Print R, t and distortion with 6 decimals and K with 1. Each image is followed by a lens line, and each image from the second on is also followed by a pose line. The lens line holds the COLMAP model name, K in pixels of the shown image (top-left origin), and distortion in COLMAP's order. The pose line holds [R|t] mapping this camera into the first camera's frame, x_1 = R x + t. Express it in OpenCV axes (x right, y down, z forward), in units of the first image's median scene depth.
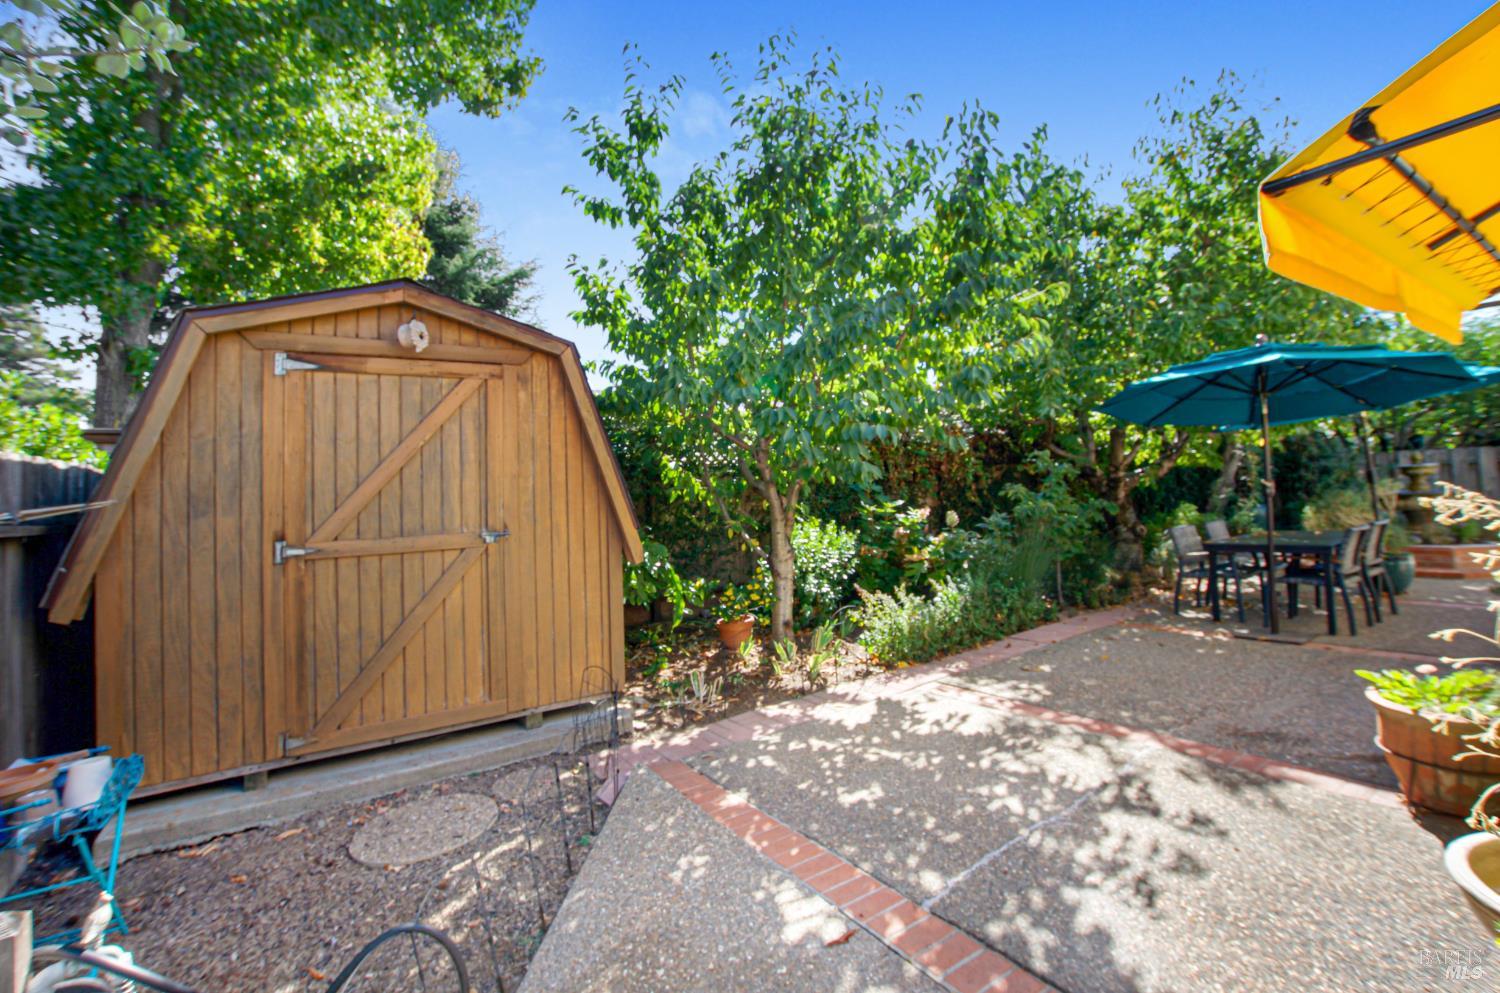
lens RADIAL K [[682.5, 0, 750.0], [0, 682.5, 496.5], [0, 0, 1]] dist [-0.009835, 0.000153]
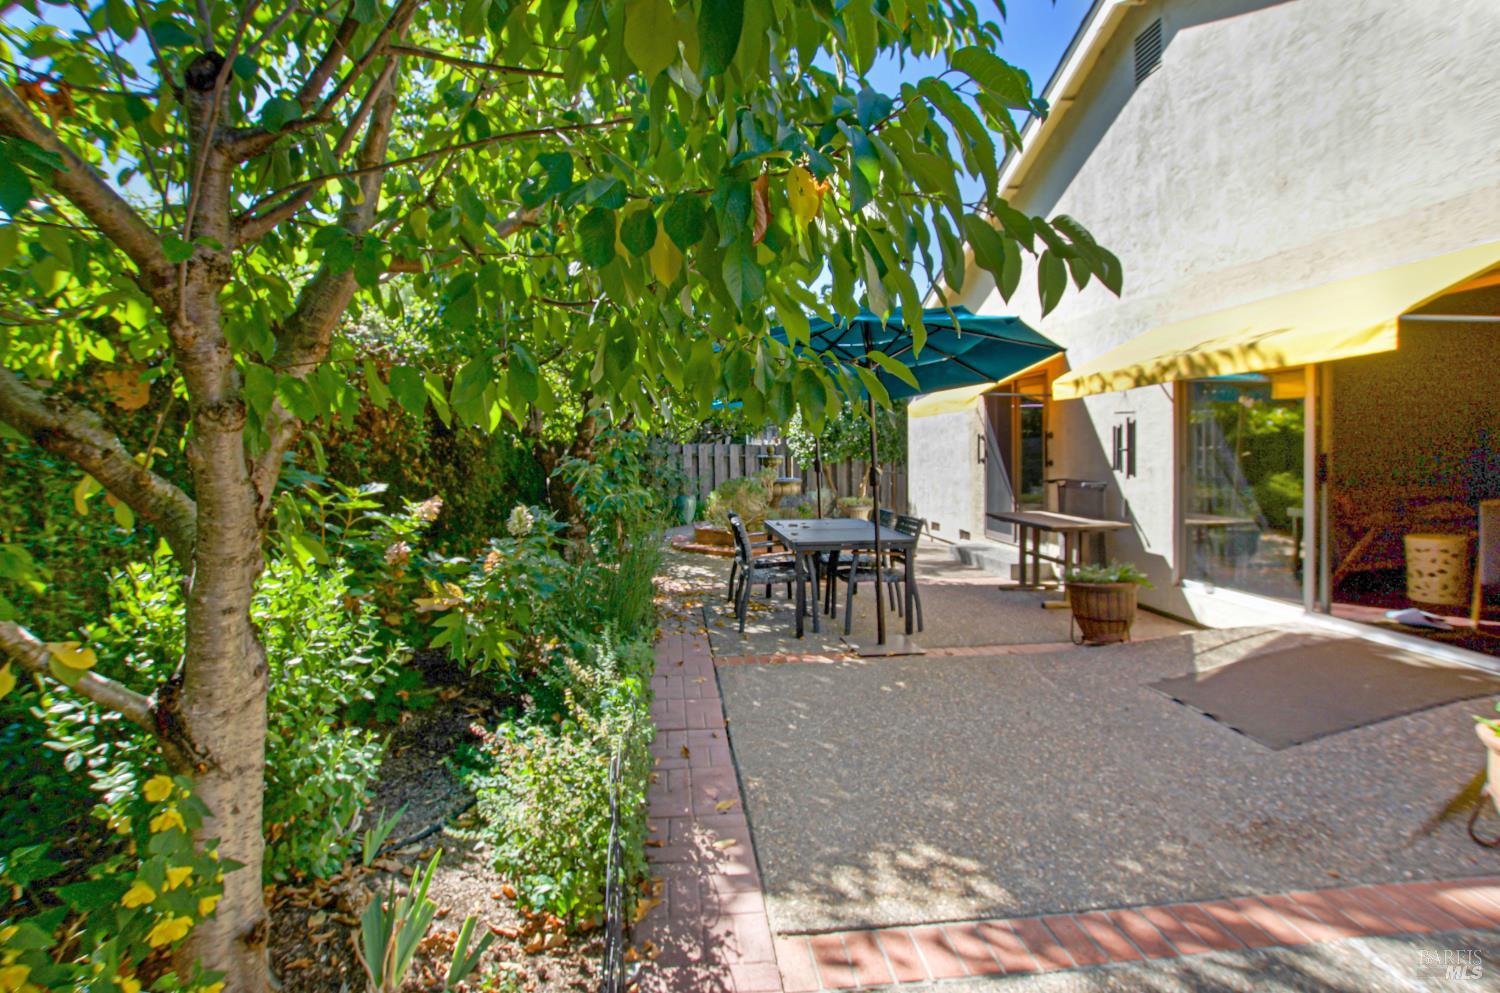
lens RADIAL K [[681.3, 0, 745.6], [0, 681.3, 457.9], [0, 0, 1]] dist [-0.037065, 0.009222]
pose [[0.488324, 0.039254, 0.871779, -0.147884], [-0.025218, 0.999205, -0.030866, -0.009331], [-0.872298, -0.006912, 0.488926, 1.125741]]
